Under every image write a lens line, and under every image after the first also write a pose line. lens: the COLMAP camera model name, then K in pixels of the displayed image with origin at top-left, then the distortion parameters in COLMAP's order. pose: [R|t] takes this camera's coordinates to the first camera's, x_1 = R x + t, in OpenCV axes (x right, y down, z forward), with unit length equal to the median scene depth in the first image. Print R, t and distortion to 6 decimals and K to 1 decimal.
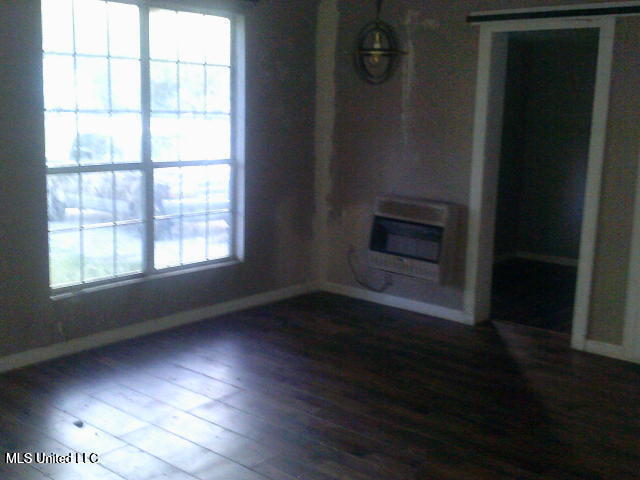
lens RADIAL K [[756.8, 0, 320.0], [0, 756.8, 240.0], [0, 0, 1]] dist [-0.002440, -0.001711]
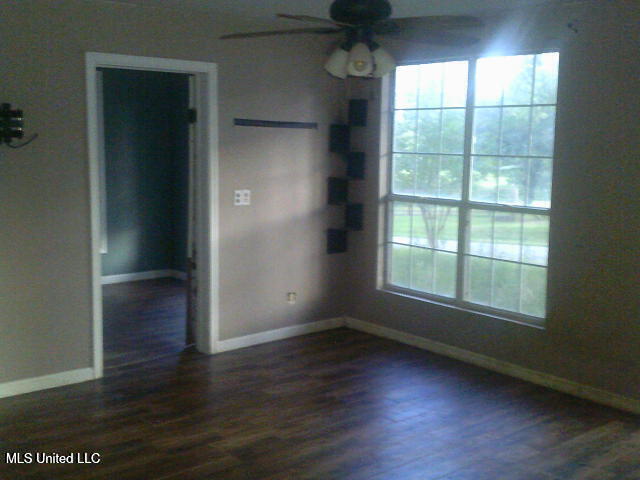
lens RADIAL K [[756.8, 0, 320.0], [0, 756.8, 240.0], [0, 0, 1]] dist [-0.002440, -0.001711]
pose [[-0.177487, 0.112164, -0.977710, 0.883892], [-0.192174, 0.970408, 0.146212, -0.169937], [0.965177, 0.213841, -0.150680, 0.988025]]
